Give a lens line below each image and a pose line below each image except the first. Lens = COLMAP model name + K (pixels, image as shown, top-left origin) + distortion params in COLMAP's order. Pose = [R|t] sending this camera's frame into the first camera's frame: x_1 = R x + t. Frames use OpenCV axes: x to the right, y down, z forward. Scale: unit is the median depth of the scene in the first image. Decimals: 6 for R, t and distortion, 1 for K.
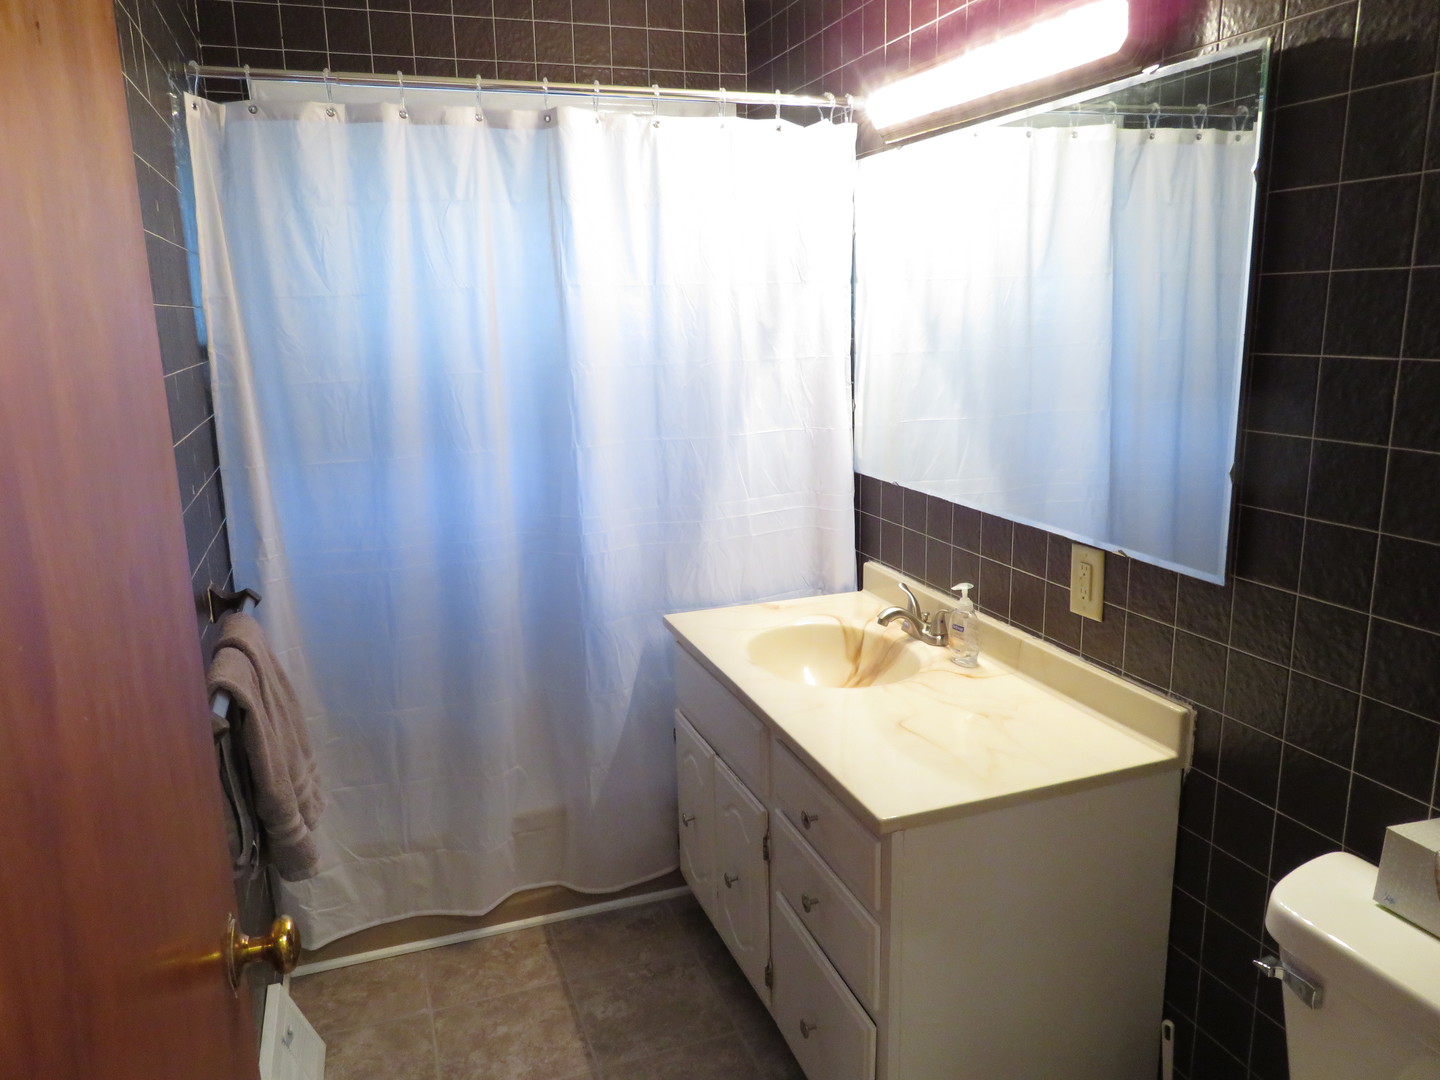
lens RADIAL K [[1029.1, 0, 720.0], [0, 1029.1, 540.0], [0, 0, 1]] dist [-0.007901, 0.000623]
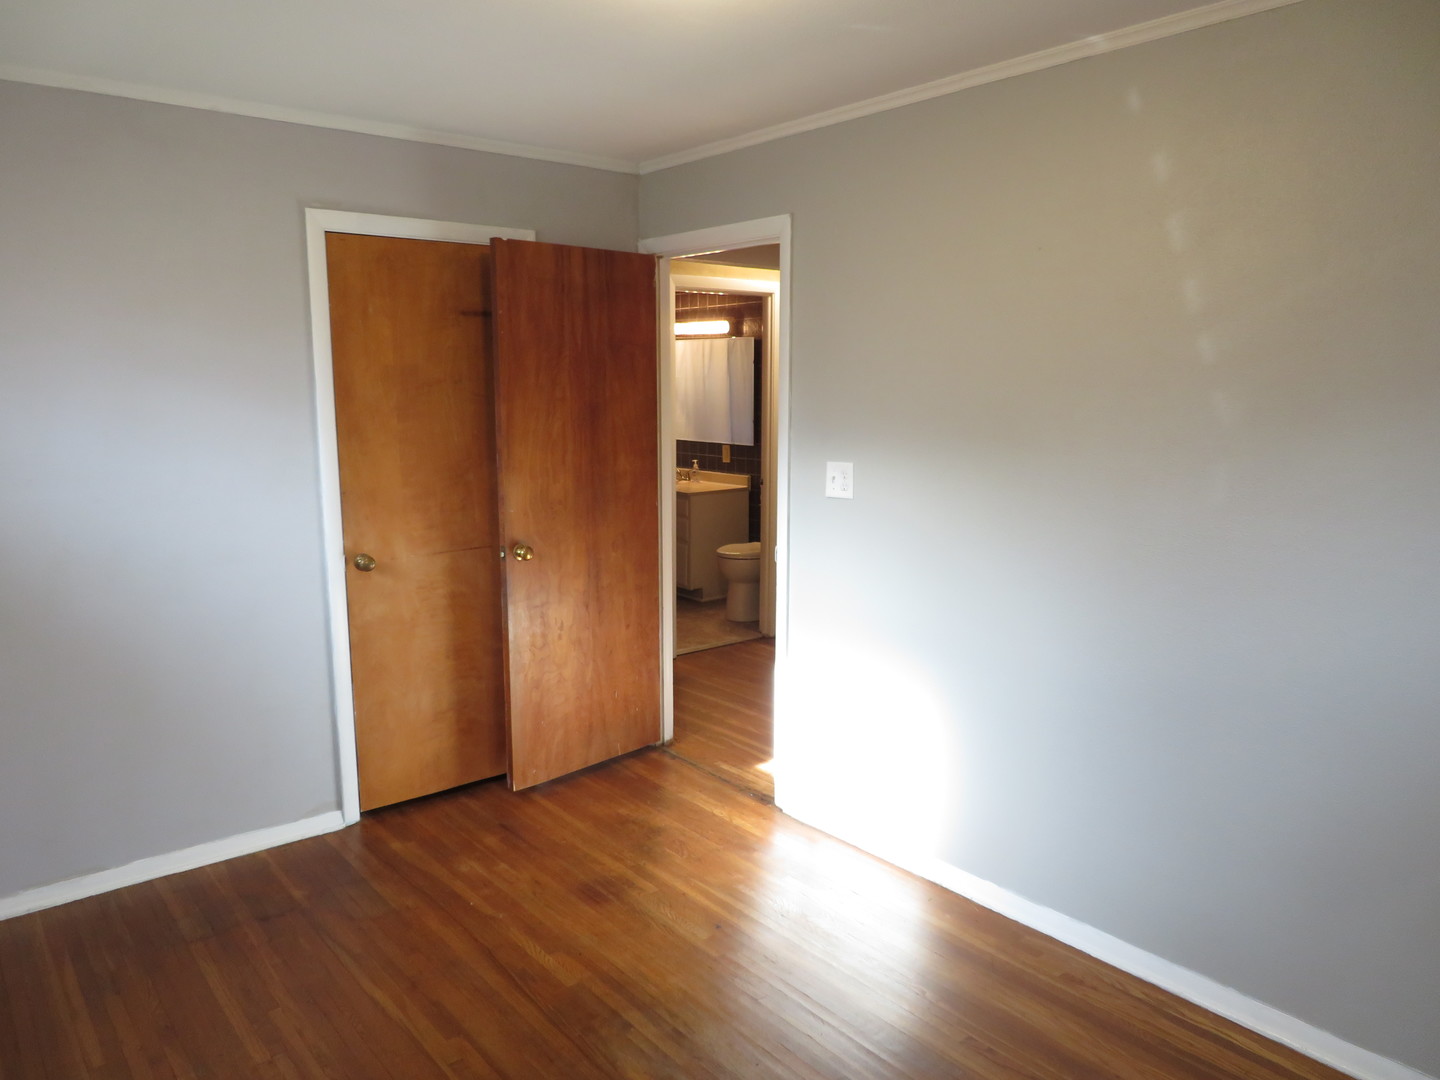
lens RADIAL K [[1029.1, 0, 720.0], [0, 1029.1, 540.0], [0, 0, 1]] dist [-0.007901, 0.000623]
pose [[0.940658, -0.030319, 0.338000, -1.031915], [0.054481, 0.996574, -0.062229, 0.622213], [-0.334955, 0.076951, 0.939087, -2.732295]]
